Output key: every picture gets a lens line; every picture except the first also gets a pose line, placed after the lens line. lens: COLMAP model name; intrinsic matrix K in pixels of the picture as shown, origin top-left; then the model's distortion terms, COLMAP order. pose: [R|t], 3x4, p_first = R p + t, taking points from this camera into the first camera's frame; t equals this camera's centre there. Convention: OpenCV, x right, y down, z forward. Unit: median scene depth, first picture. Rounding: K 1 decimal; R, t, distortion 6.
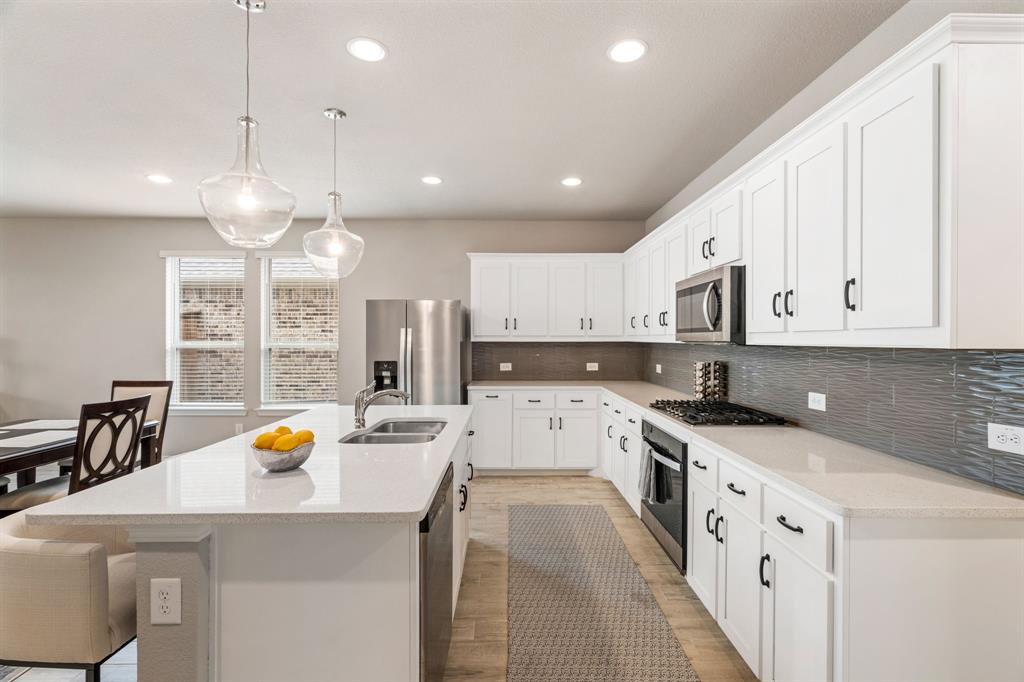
lens RADIAL K [[465.0, 0, 513.2], [0, 465.0, 338.3], [0, 0, 1]] dist [0.001858, 0.001242]
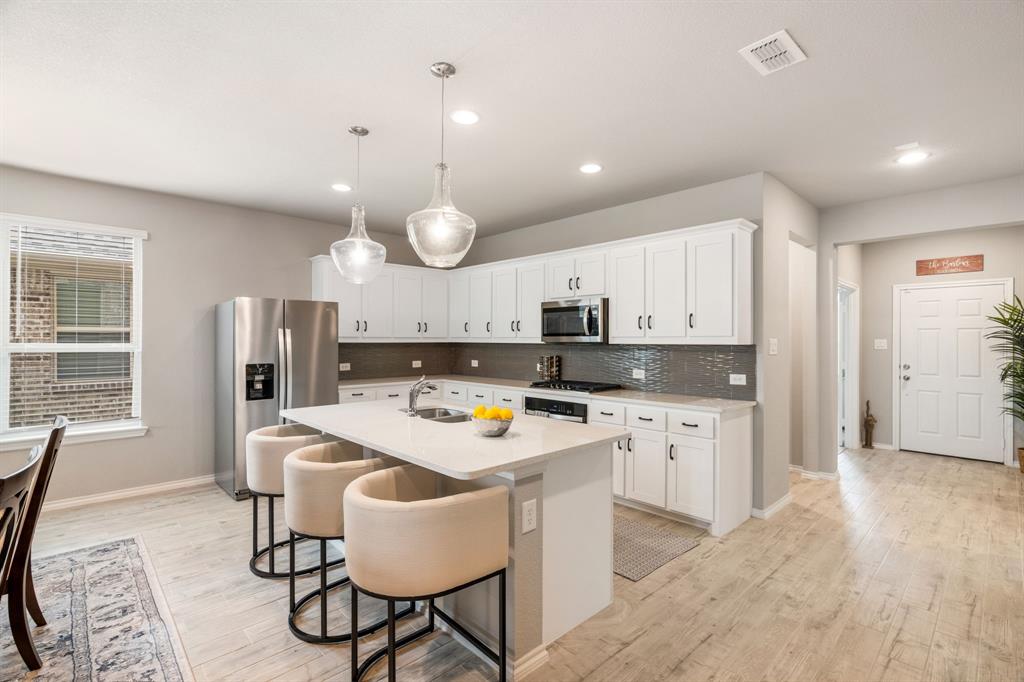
lens RADIAL K [[465.0, 0, 513.2], [0, 465.0, 338.3], [0, 0, 1]] dist [0.001858, 0.001242]
pose [[0.736110, 0.004169, 0.676849, -0.628314], [-0.002732, 0.999991, -0.003188, -0.000412], [-0.676856, 0.000497, 0.736115, -0.022428]]
